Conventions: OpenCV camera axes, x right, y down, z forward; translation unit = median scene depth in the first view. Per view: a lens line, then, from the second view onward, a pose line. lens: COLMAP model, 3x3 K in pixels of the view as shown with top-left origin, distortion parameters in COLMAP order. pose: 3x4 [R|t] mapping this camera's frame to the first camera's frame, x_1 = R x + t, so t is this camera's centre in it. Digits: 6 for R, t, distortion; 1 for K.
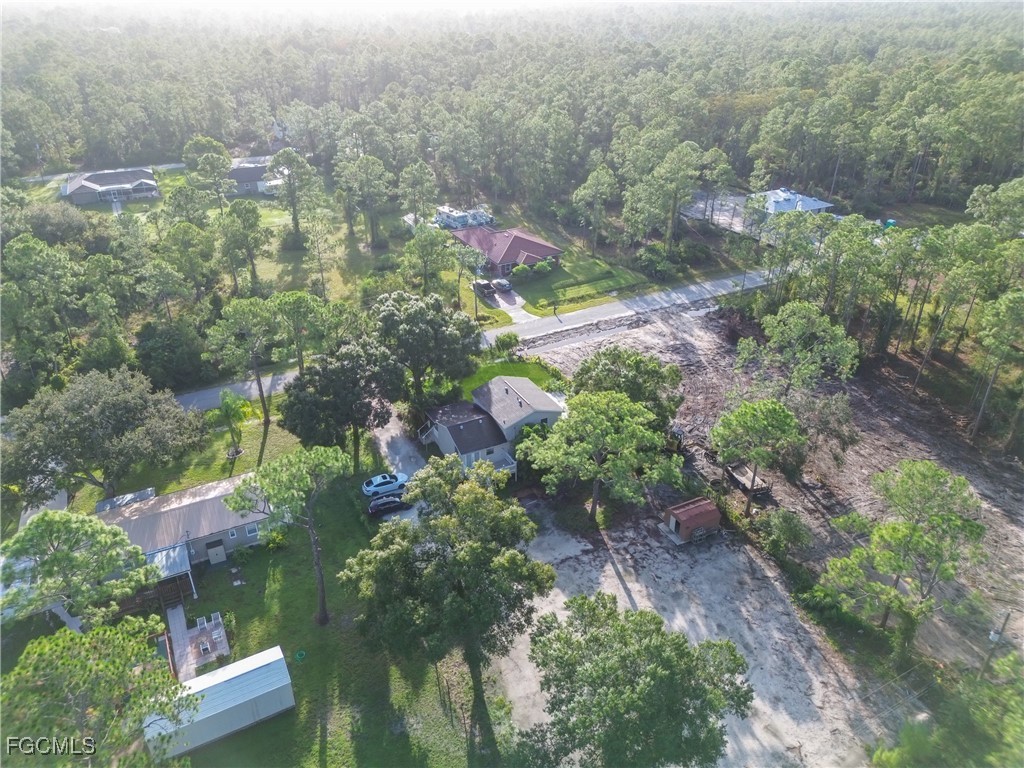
lens RADIAL K [[725.5, 0, 512.0], [0, 725.5, 384.0], [0, 0, 1]] dist [0.006060, 0.001835]
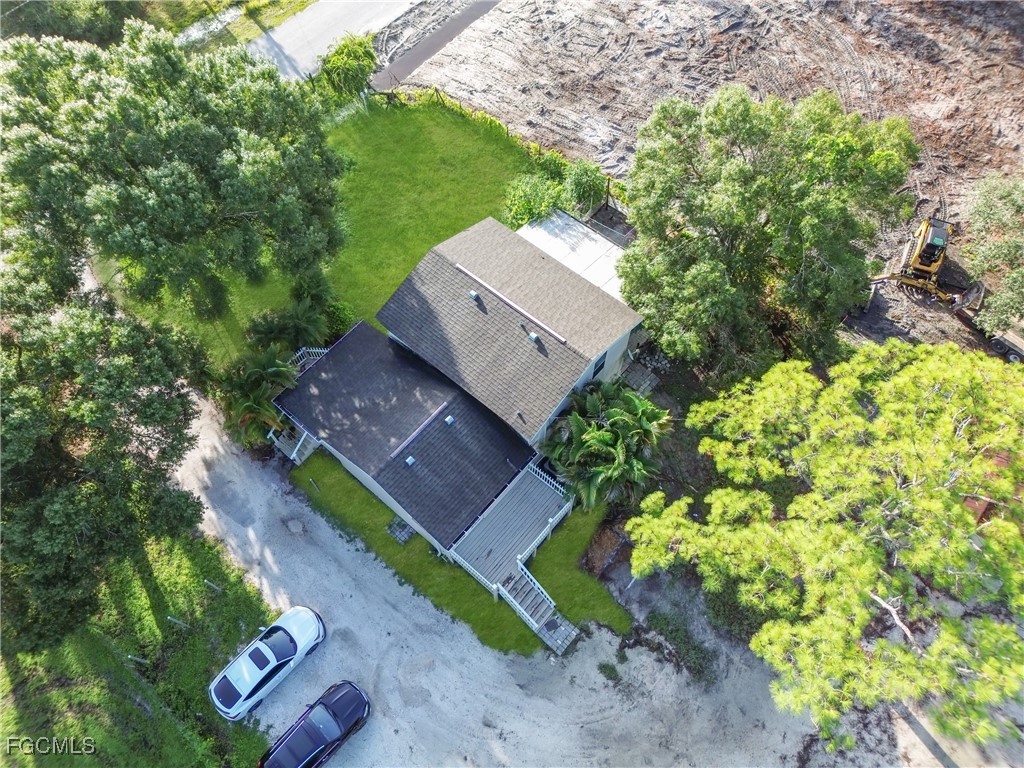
lens RADIAL K [[725.5, 0, 512.0], [0, 725.5, 384.0], [0, 0, 1]] dist [0.006060, 0.001835]
pose [[0.926962, -0.331467, 0.175703, -0.070173], [0.188073, 0.815830, 0.546854, -0.155125], [-0.324608, -0.473868, 0.818583, 0.676485]]
